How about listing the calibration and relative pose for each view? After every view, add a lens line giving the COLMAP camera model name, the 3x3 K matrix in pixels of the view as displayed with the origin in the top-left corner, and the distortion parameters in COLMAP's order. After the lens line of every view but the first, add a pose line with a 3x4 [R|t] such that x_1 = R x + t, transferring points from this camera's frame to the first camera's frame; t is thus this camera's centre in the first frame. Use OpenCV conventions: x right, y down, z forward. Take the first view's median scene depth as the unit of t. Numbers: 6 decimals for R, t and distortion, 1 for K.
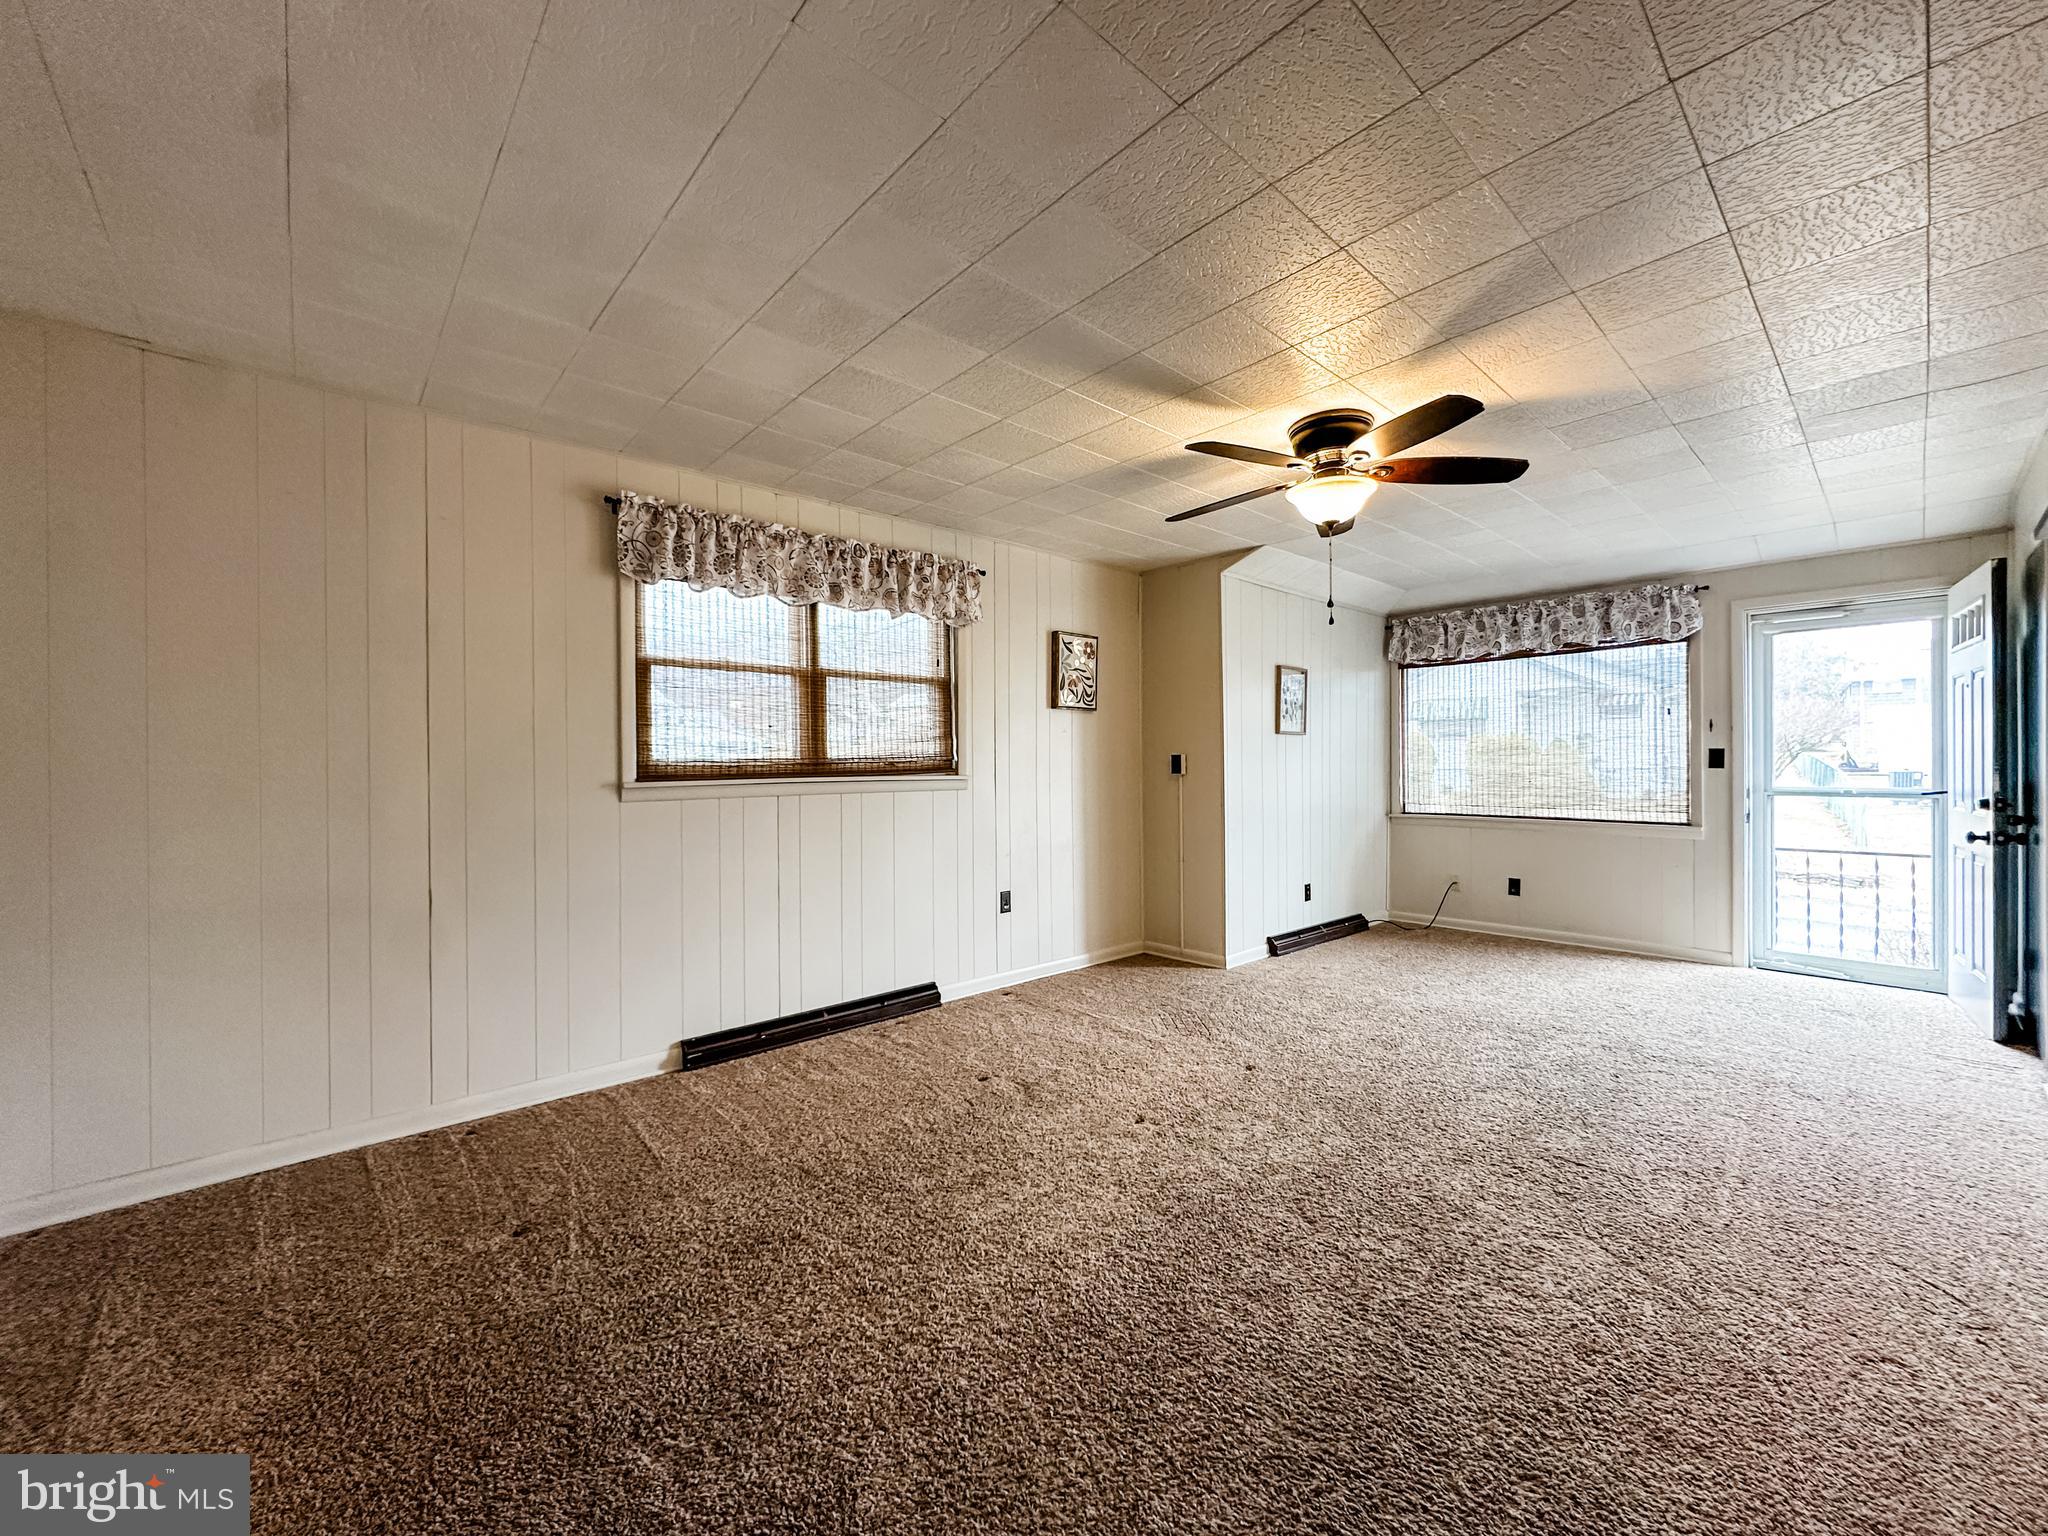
lens RADIAL K [[811.8, 0, 1024.6], [0, 811.8, 767.4], [0, 0, 1]] dist [-0.001345, -0.000131]
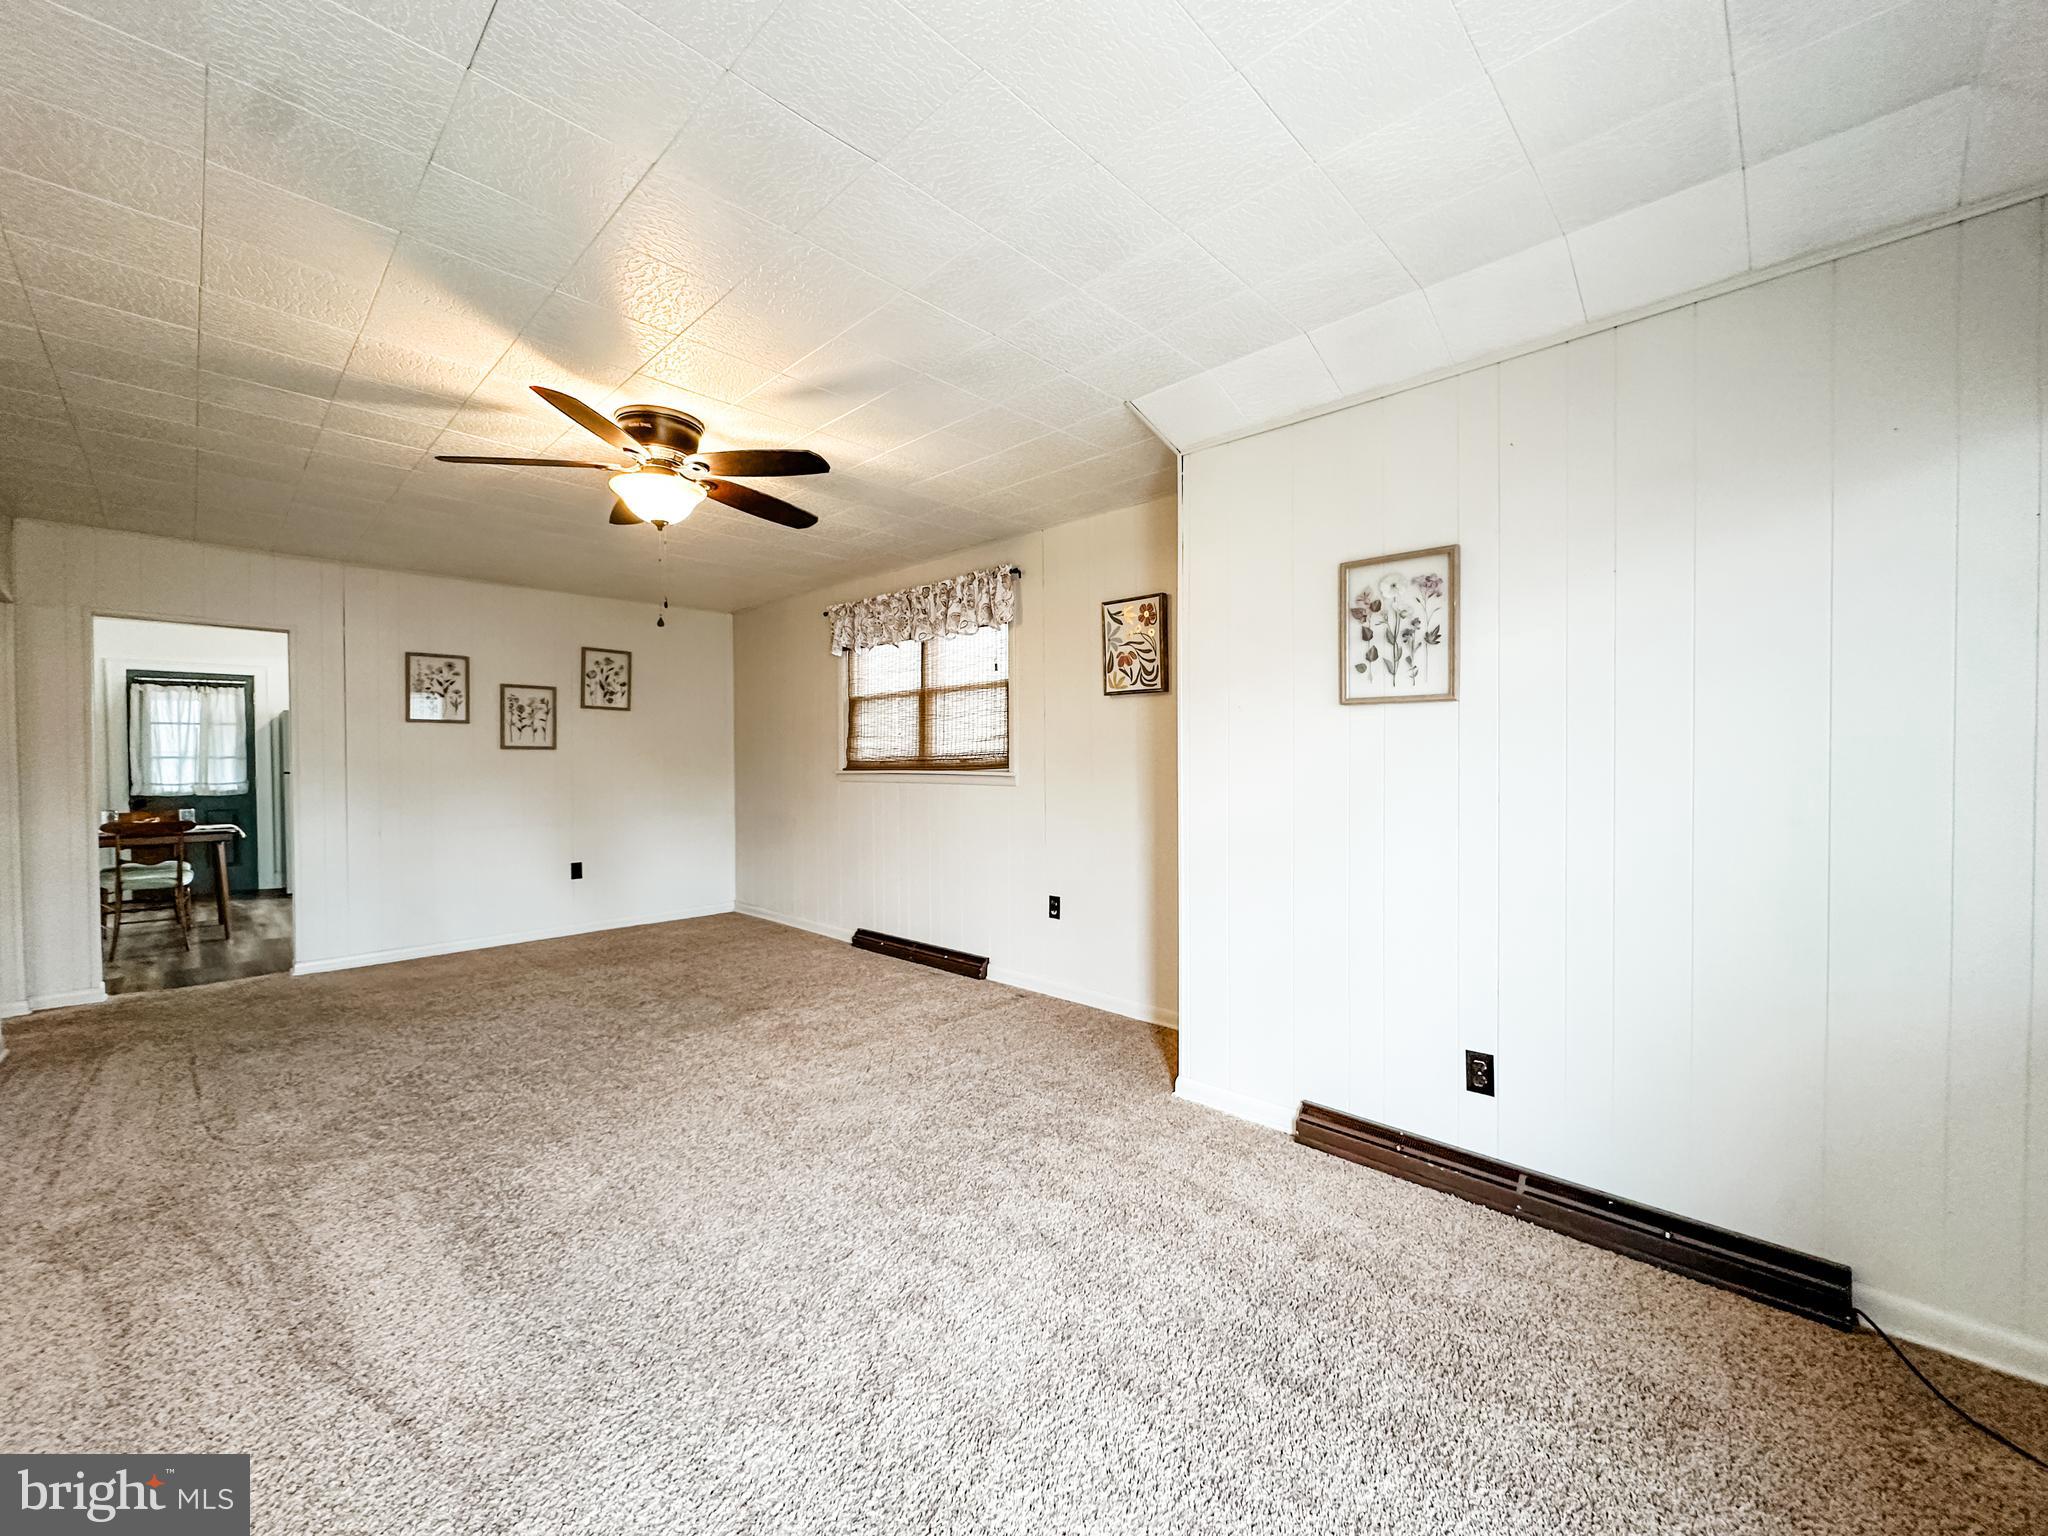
lens RADIAL K [[811.8, 0, 1026.4], [0, 811.8, 769.0], [0, 0, 1]] dist [-0.001345, -0.000131]
pose [[0.071364, 0.022531, -0.997196, 1.052964], [0.004078, 0.999730, 0.022880, -0.019305], [0.997442, -0.005699, 0.071252, 1.036791]]
